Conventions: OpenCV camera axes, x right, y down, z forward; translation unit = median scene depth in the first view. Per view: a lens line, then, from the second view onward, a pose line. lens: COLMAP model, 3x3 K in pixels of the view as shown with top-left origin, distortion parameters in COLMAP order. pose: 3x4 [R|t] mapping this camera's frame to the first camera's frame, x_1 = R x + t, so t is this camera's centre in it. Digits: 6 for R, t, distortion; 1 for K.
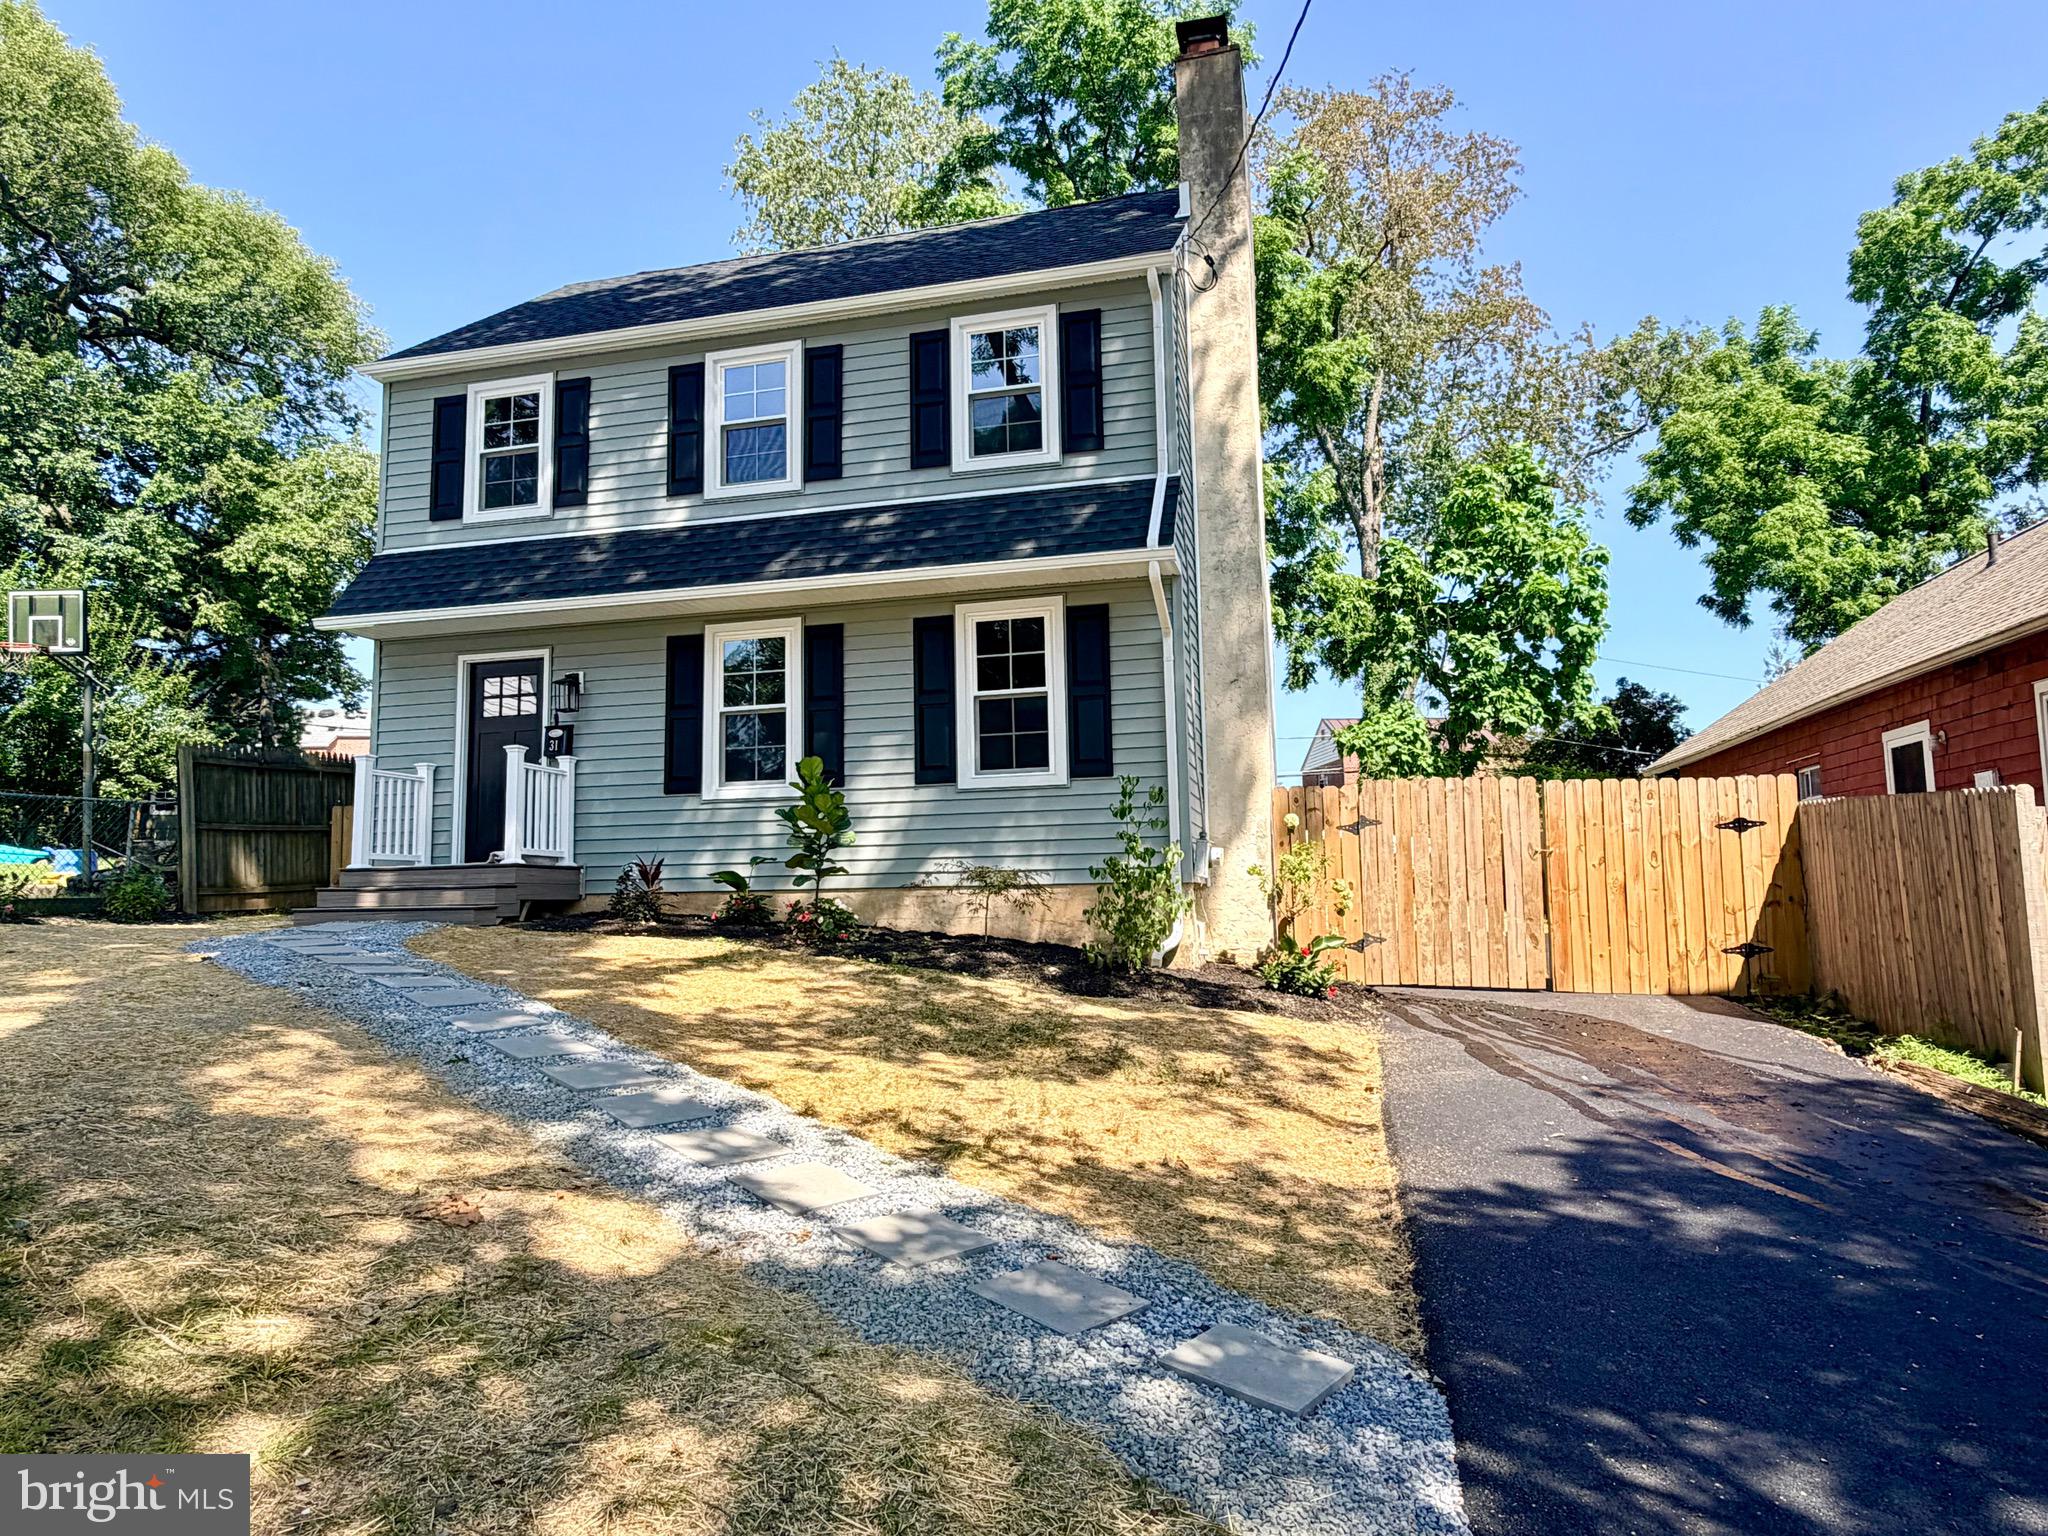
lens RADIAL K [[1255.3, 0, 1032.3], [0, 1255.3, 770.1], [0, 0, 1]] dist [-0.001684, 0.000834]
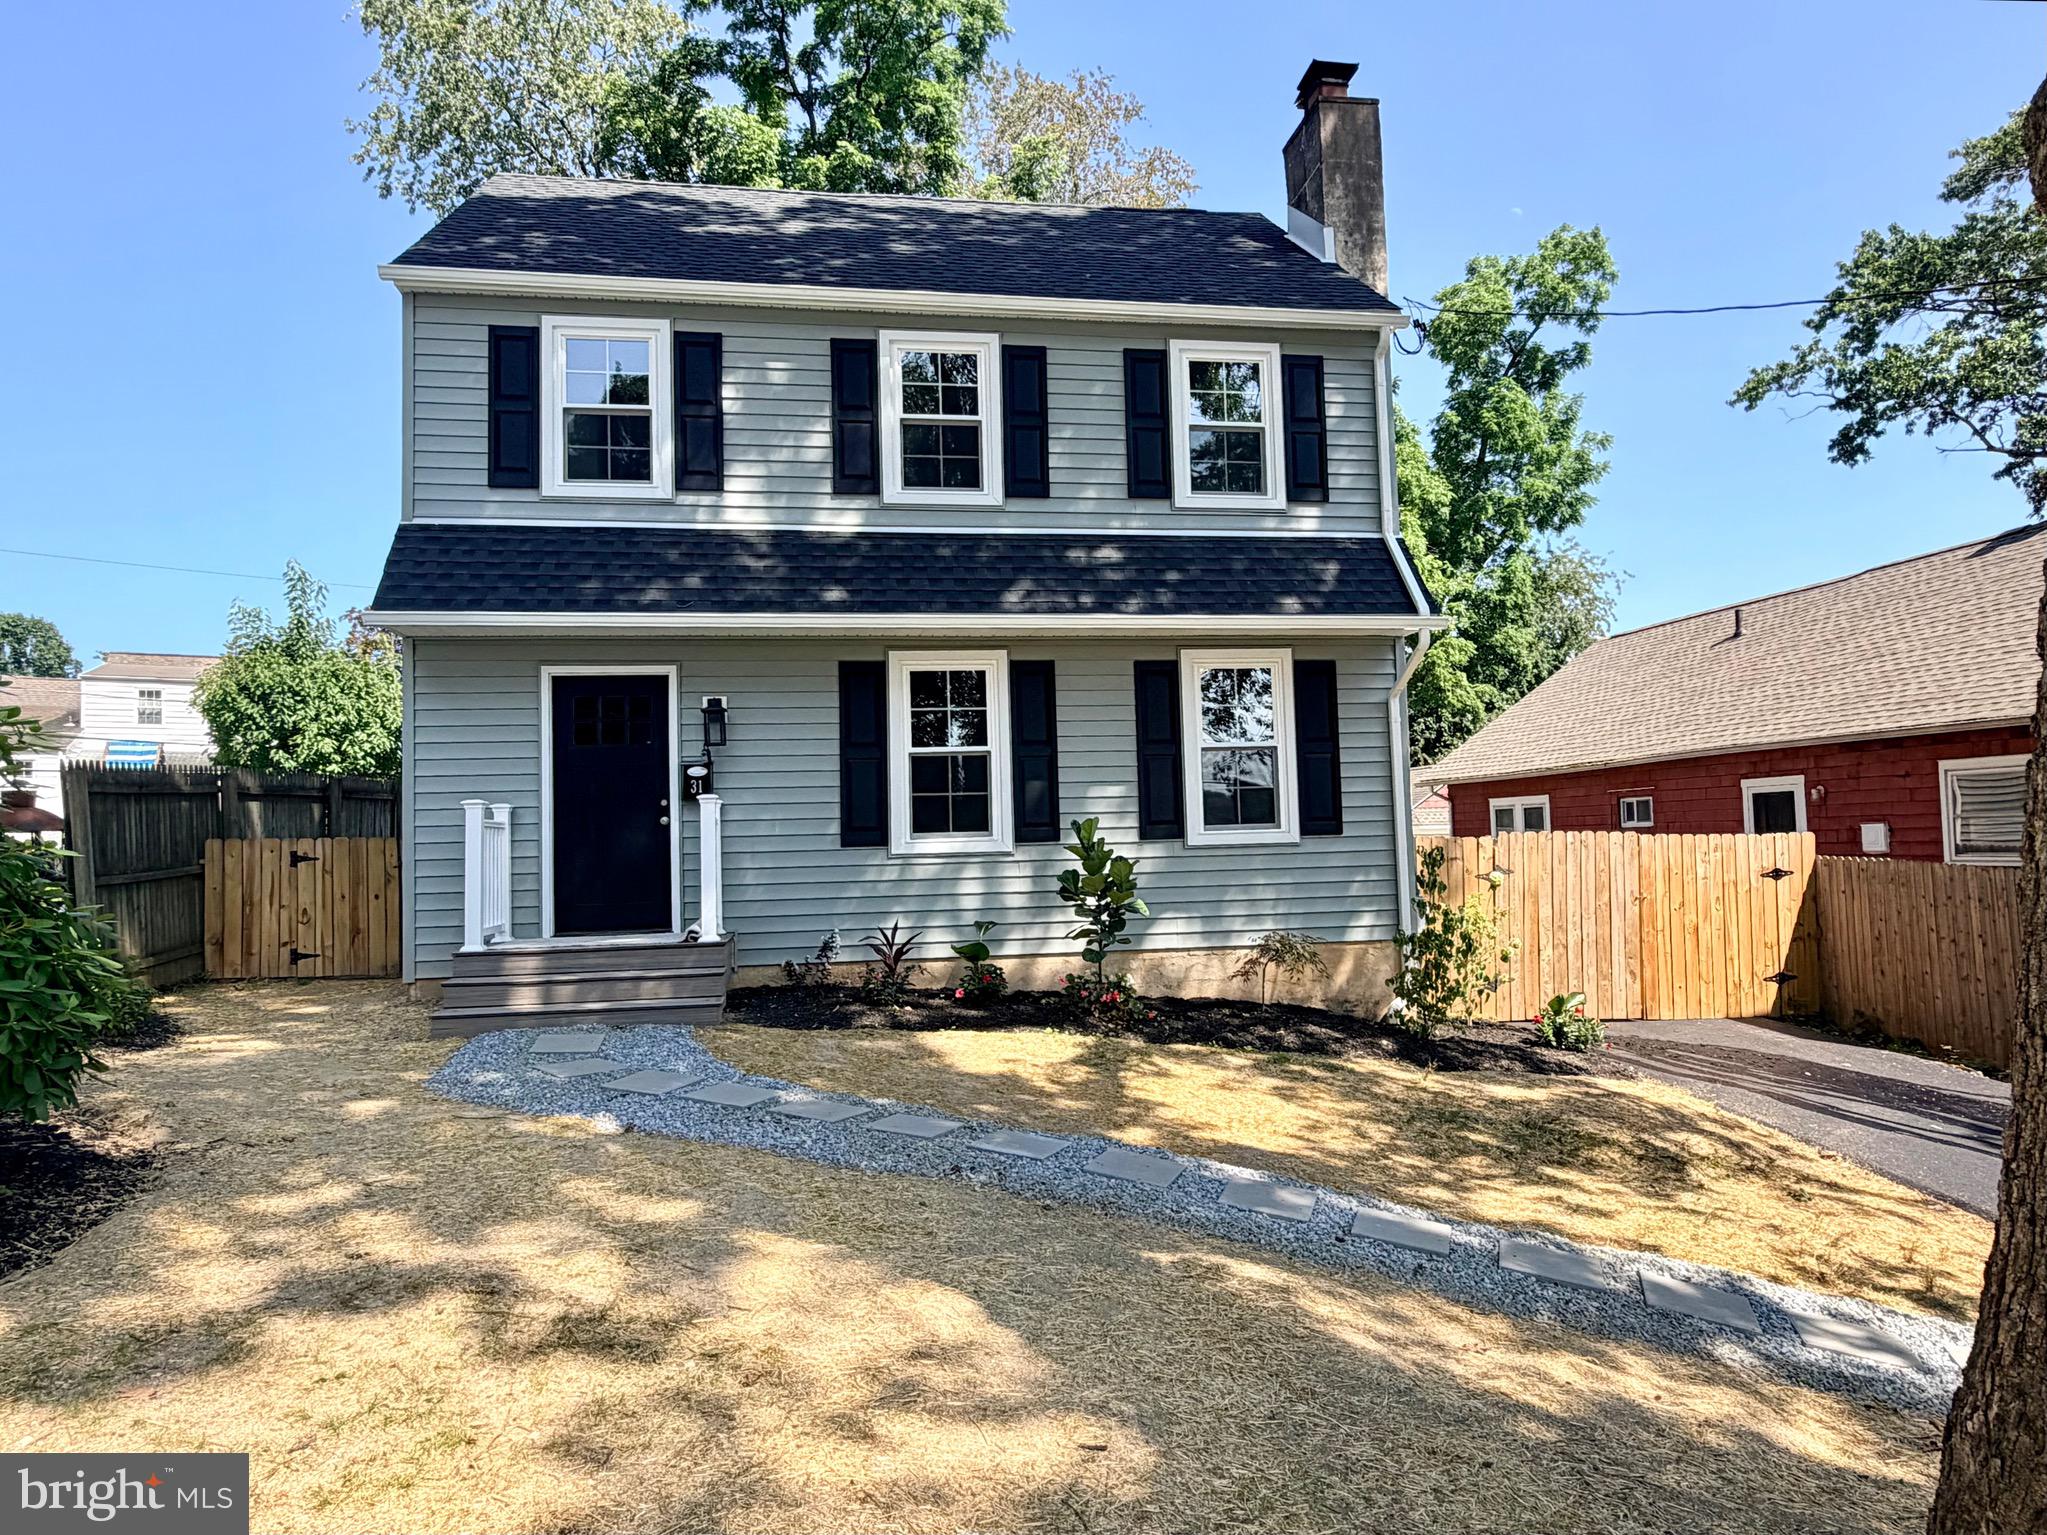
lens RADIAL K [[1254.7, 0, 1031.8], [0, 1254.7, 769.6], [0, 0, 1]] dist [-0.001684, 0.000834]
pose [[0.918342, 0.015777, 0.395472, -0.522315], [-0.033538, 0.998713, 0.038035, -0.071729], [-0.394363, -0.048192, 0.917690, 0.167394]]
